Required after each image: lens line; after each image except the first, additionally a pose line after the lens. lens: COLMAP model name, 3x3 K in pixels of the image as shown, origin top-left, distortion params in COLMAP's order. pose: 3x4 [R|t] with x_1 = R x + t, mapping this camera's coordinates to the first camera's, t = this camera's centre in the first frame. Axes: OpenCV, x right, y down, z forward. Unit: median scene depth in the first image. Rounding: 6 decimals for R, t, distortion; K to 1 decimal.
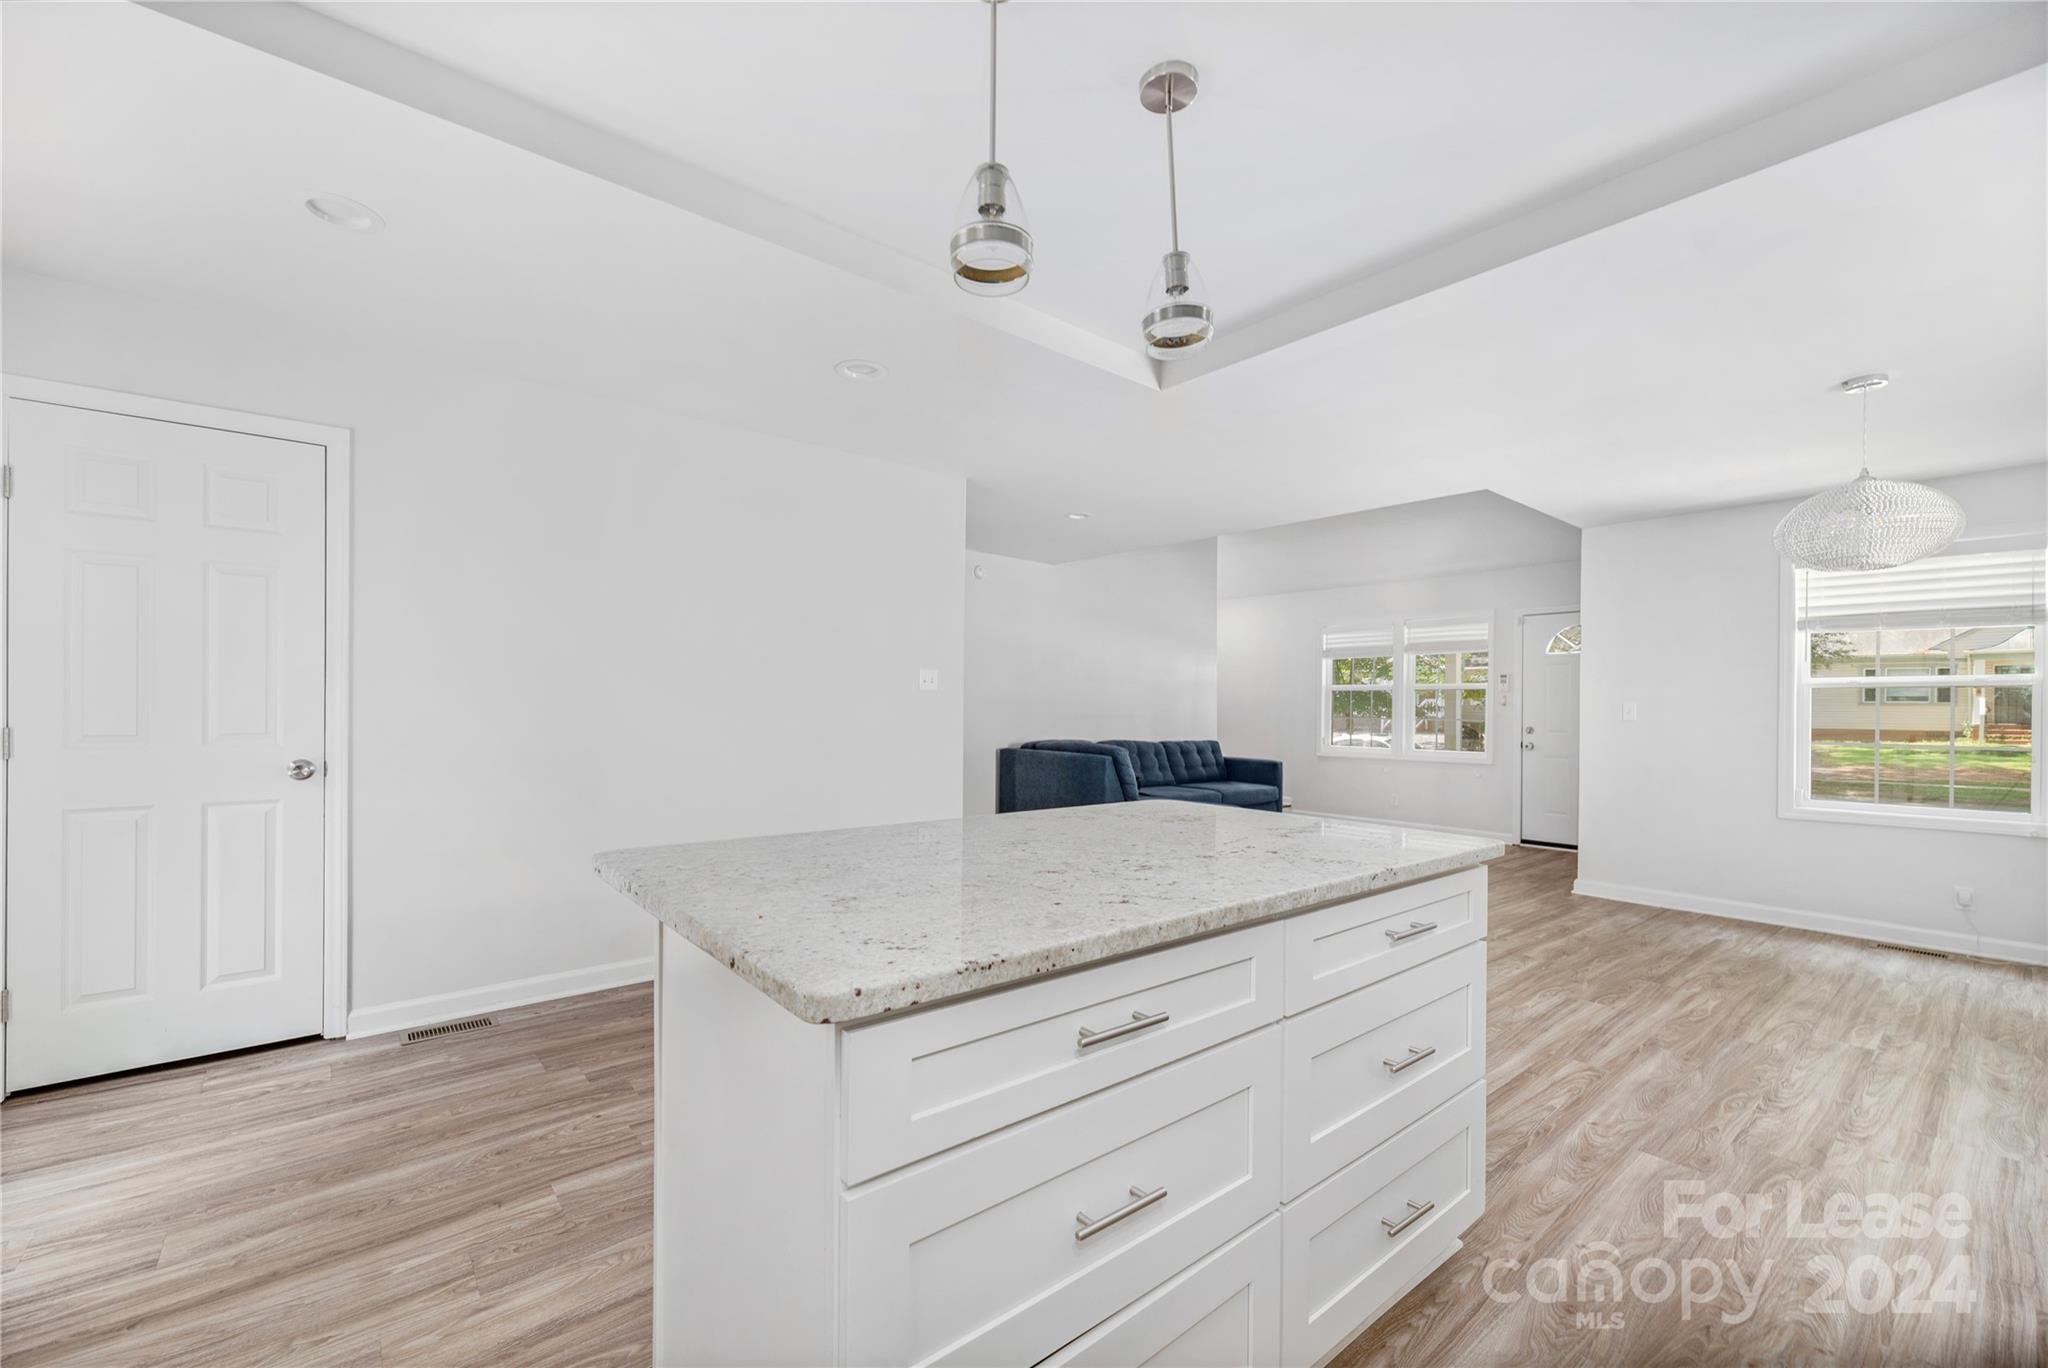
lens RADIAL K [[837.9, 0, 1018.4], [0, 837.9, 705.3], [0, 0, 1]] dist [-0.002704, 0.000608]
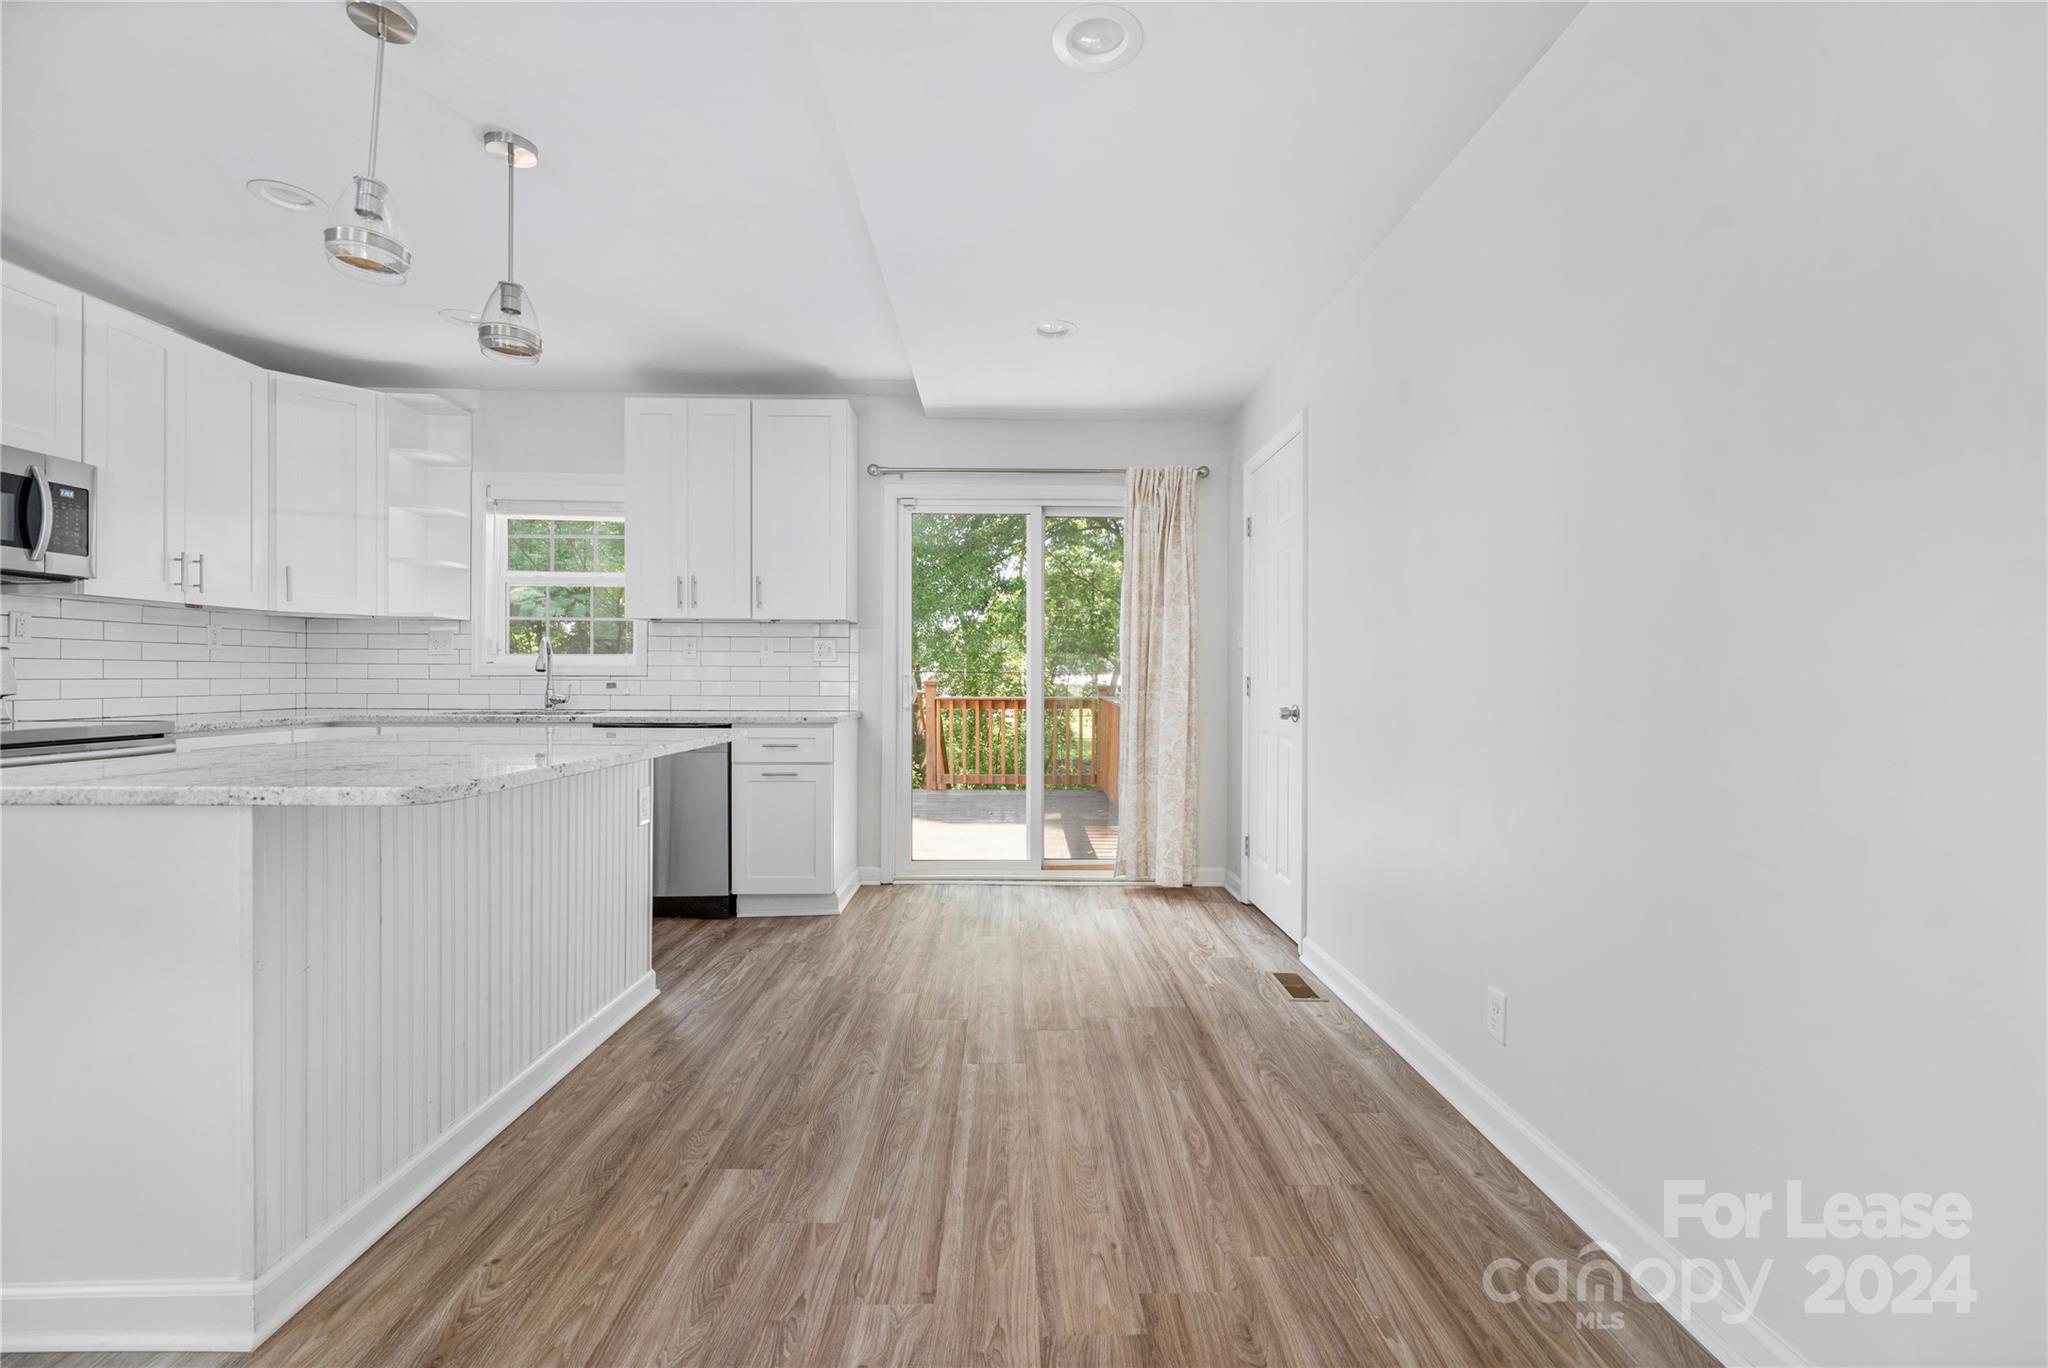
lens RADIAL K [[837.9, 0, 1020.6], [0, 837.9, 690.9], [0, 0, 1]] dist [-0.002704, 0.000608]
pose [[-0.623411, -0.001080, -0.781894, 0.114730], [-0.009770, 0.999932, 0.006409, 0.015325], [0.781834, 0.011634, -0.623379, 0.538300]]
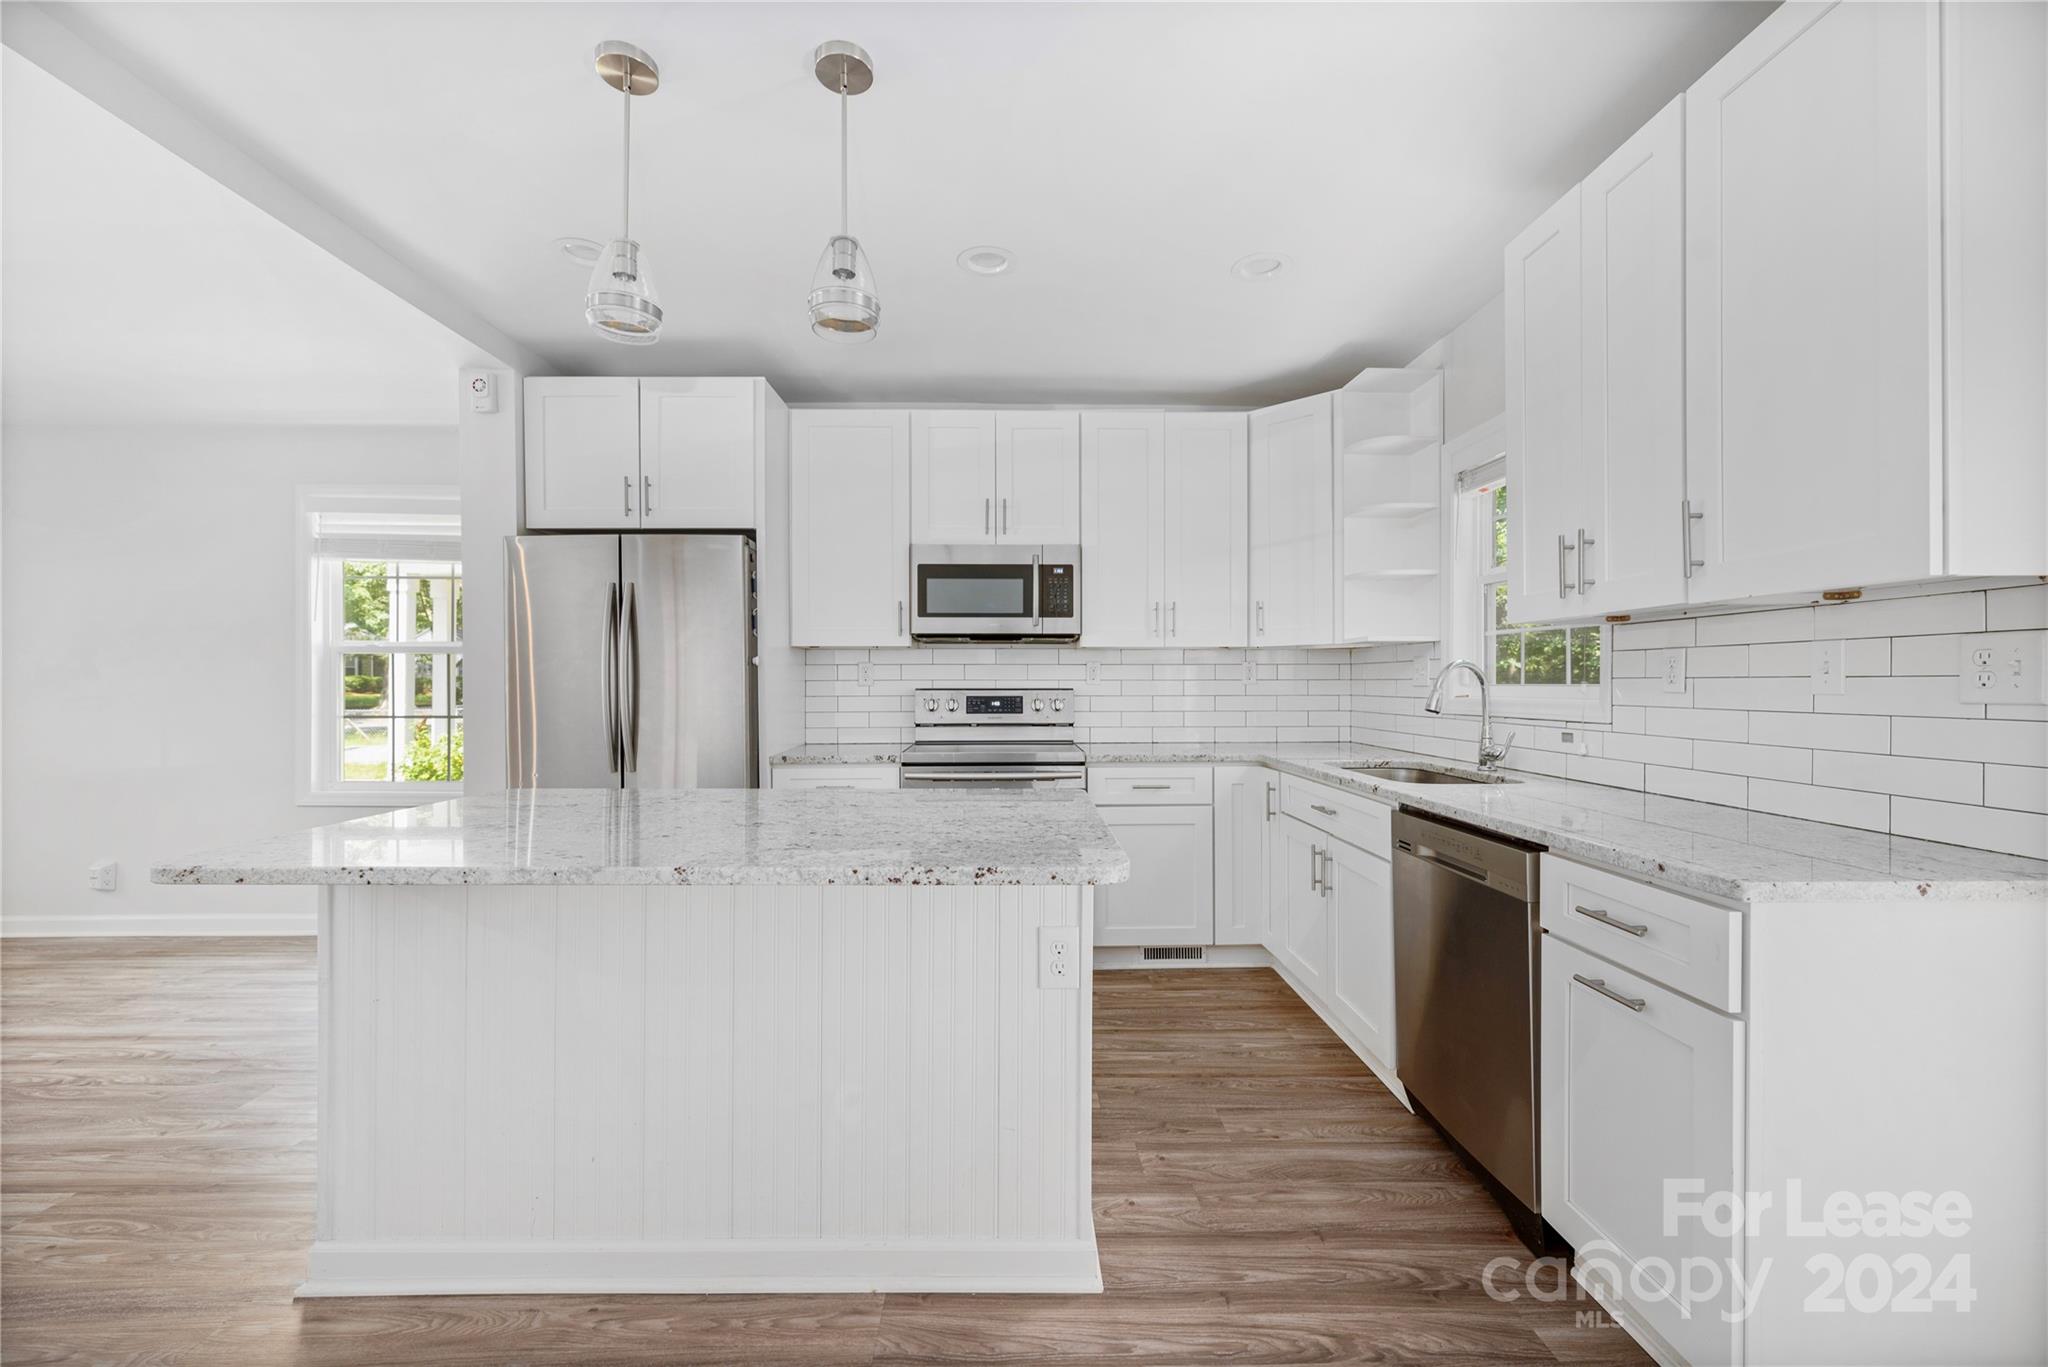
lens RADIAL K [[837.9, 0, 1030.8], [0, 837.9, 680.6], [0, 0, 1]] dist [-0.002704, 0.000608]
pose [[-0.785592, -0.008015, 0.618693, -0.196701], [-0.008790, 0.999960, 0.001793, -0.003477], [-0.618683, -0.004029, -0.785631, 0.360692]]
